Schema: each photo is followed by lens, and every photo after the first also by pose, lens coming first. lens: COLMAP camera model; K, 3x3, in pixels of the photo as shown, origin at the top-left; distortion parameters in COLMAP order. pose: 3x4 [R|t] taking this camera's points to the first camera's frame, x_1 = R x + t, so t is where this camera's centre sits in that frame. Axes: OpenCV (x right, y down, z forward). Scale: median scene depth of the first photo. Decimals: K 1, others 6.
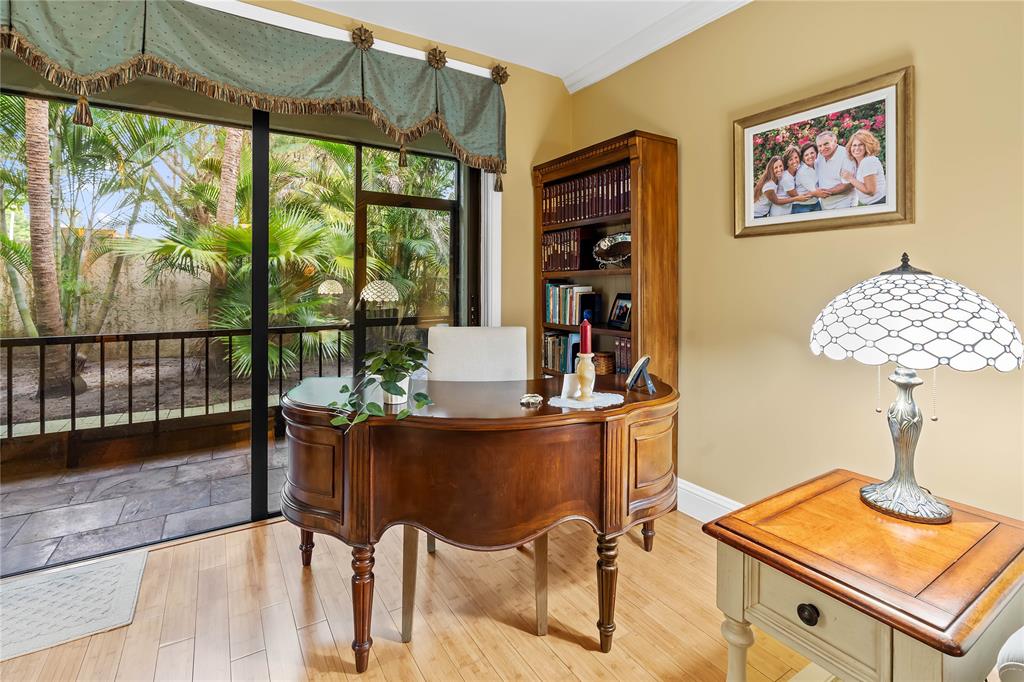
lens RADIAL K [[481.4, 0, 512.1], [0, 481.4, 278.6], [0, 0, 1]] dist [-0.000248, 0.000194]
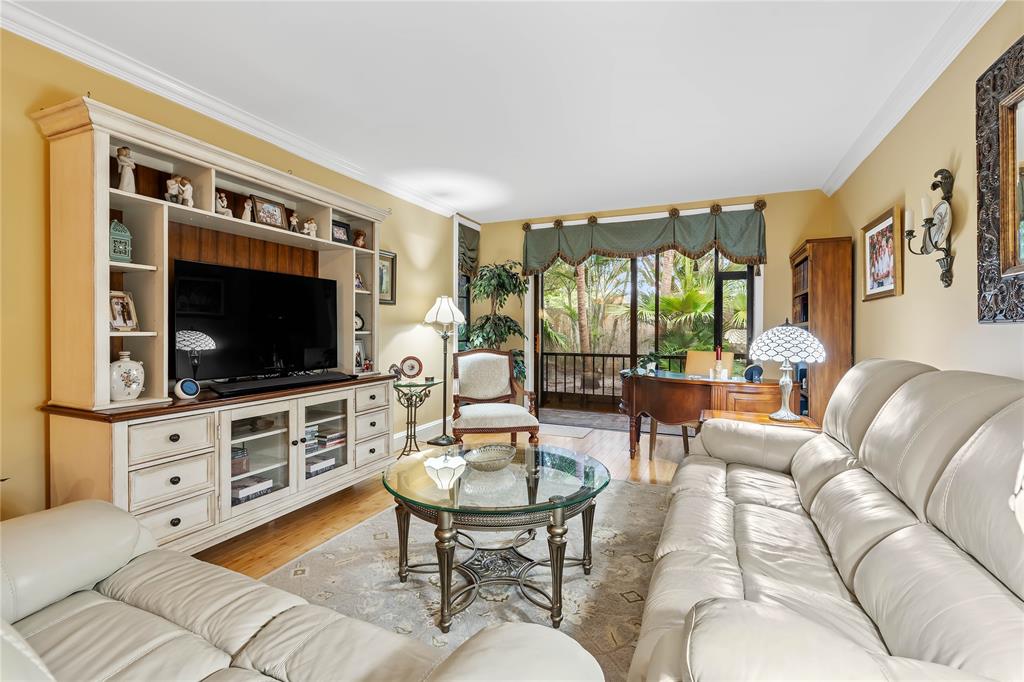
lens RADIAL K [[457.1, 0, 512.0], [0, 457.1, 341.0], [0, 0, 1]] dist [-0.001161, 0.000429]
pose [[0.569006, 0.020348, -0.822082, 0.864608], [0.003256, 0.999630, 0.026997, -0.000310], [0.822327, -0.018038, 0.568729, -0.667199]]
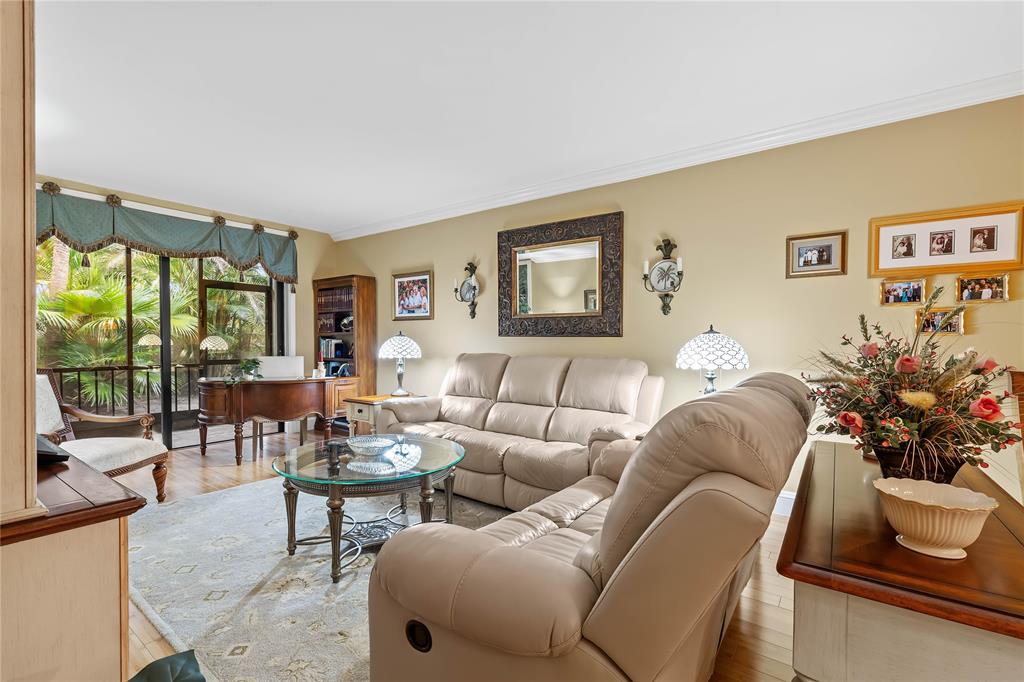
lens RADIAL K [[459.3, 0, 507.9], [0, 459.3, 354.9], [0, 0, 1]] dist [-0.000079, 0.000727]
pose [[0.934124, -0.006943, 0.356880, 0.134127], [-0.008356, 0.999112, 0.041308, -0.007925], [-0.356850, -0.041569, 0.933236, -1.245624]]
